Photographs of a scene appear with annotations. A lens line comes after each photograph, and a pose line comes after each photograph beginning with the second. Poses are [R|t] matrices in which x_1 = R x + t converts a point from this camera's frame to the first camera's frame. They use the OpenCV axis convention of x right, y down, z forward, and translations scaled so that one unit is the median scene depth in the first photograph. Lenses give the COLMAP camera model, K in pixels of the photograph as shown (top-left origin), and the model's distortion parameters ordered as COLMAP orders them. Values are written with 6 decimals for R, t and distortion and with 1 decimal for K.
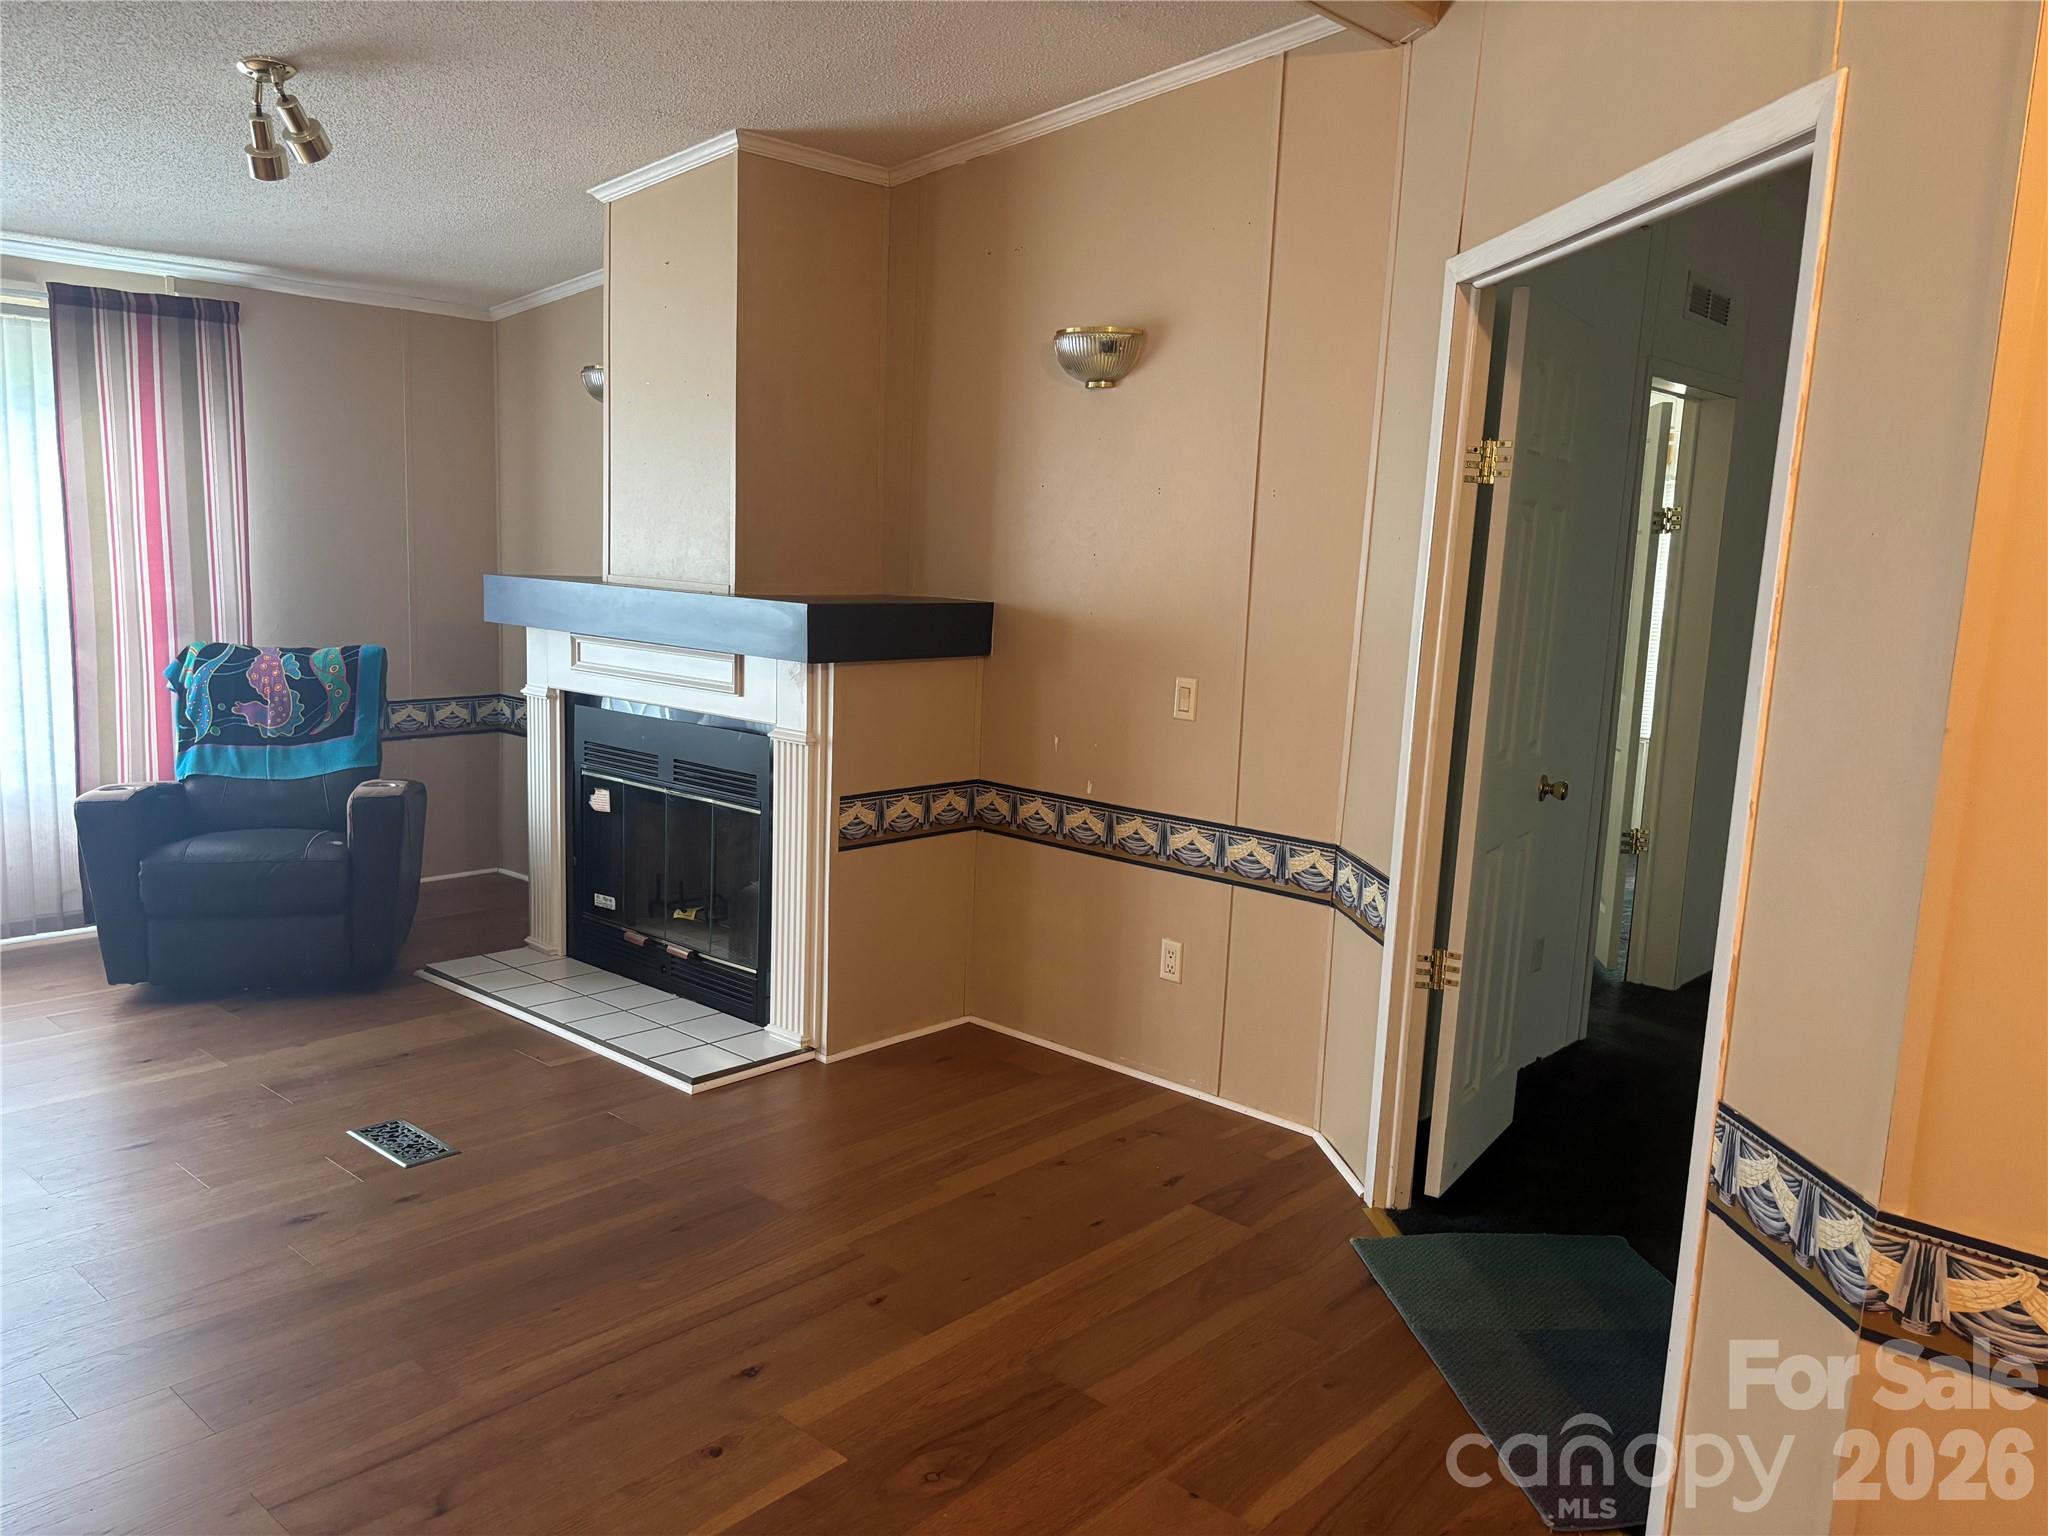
lens RADIAL K [[1521.0, 0, 1024.0], [0, 1521.0, 768.0], [0, 0, 1]] dist [0.008538, -0.002210]
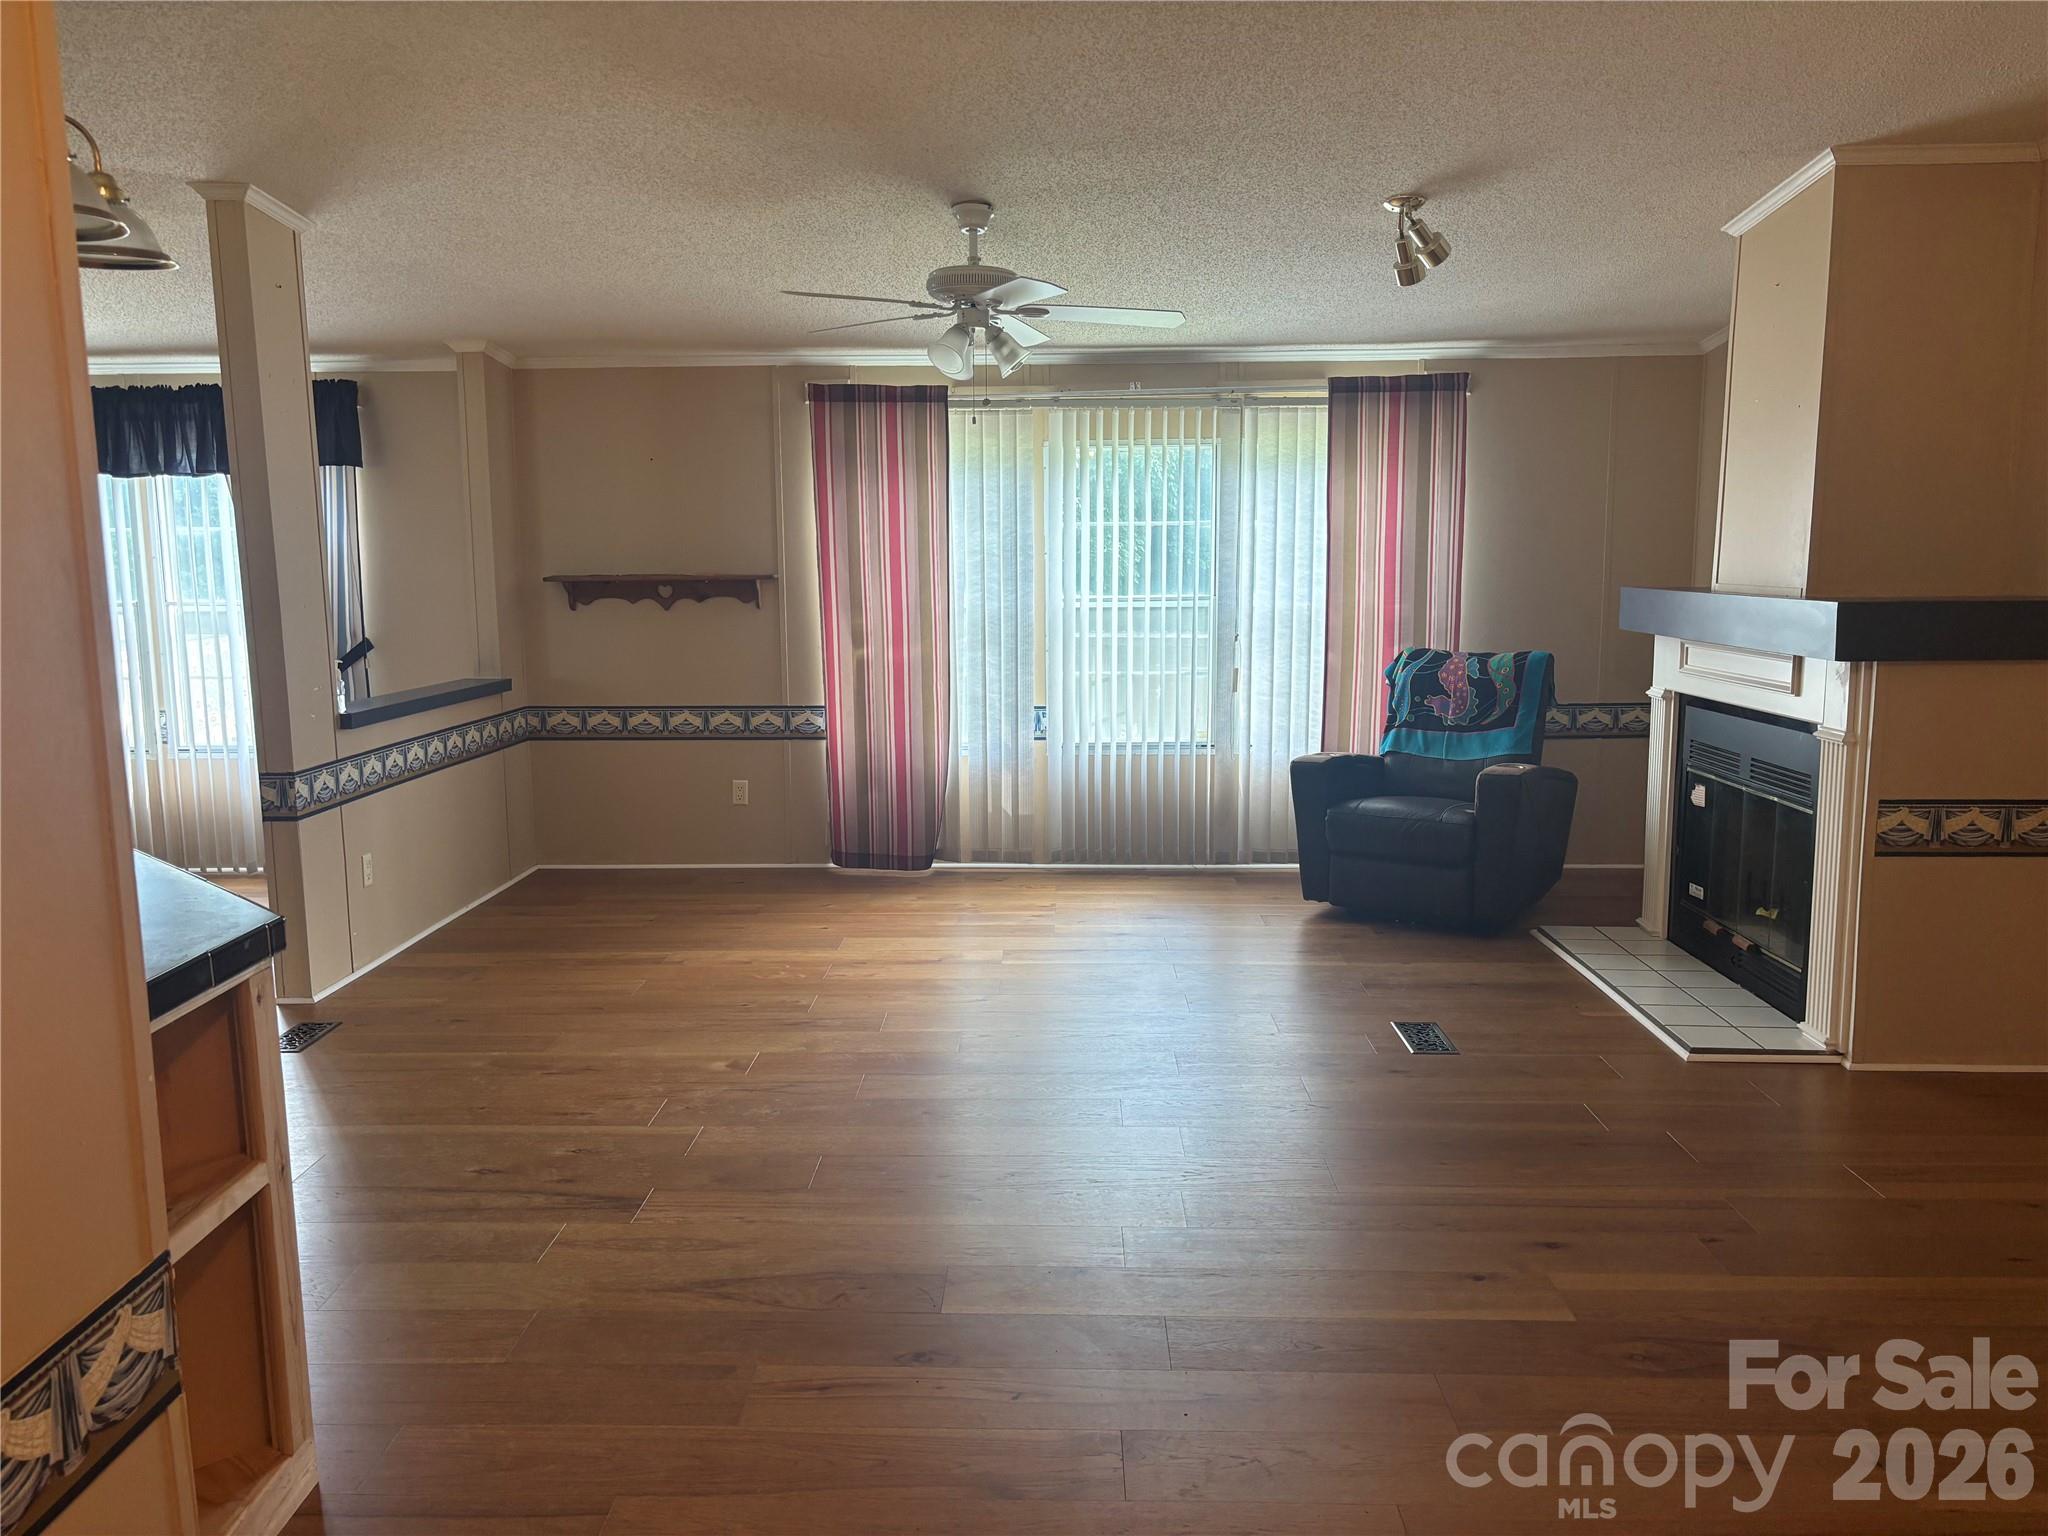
lens RADIAL K [[1558.9, 0, 1024.0], [0, 1558.9, 768.0], [0, 0, 1]] dist [-0.011279, -0.007154]
pose [[0.629789, 0.061352, -0.774339, 0.280852], [-0.080451, 0.996667, 0.013535, 0.026749], [0.772589, 0.053772, 0.632626, -0.057057]]
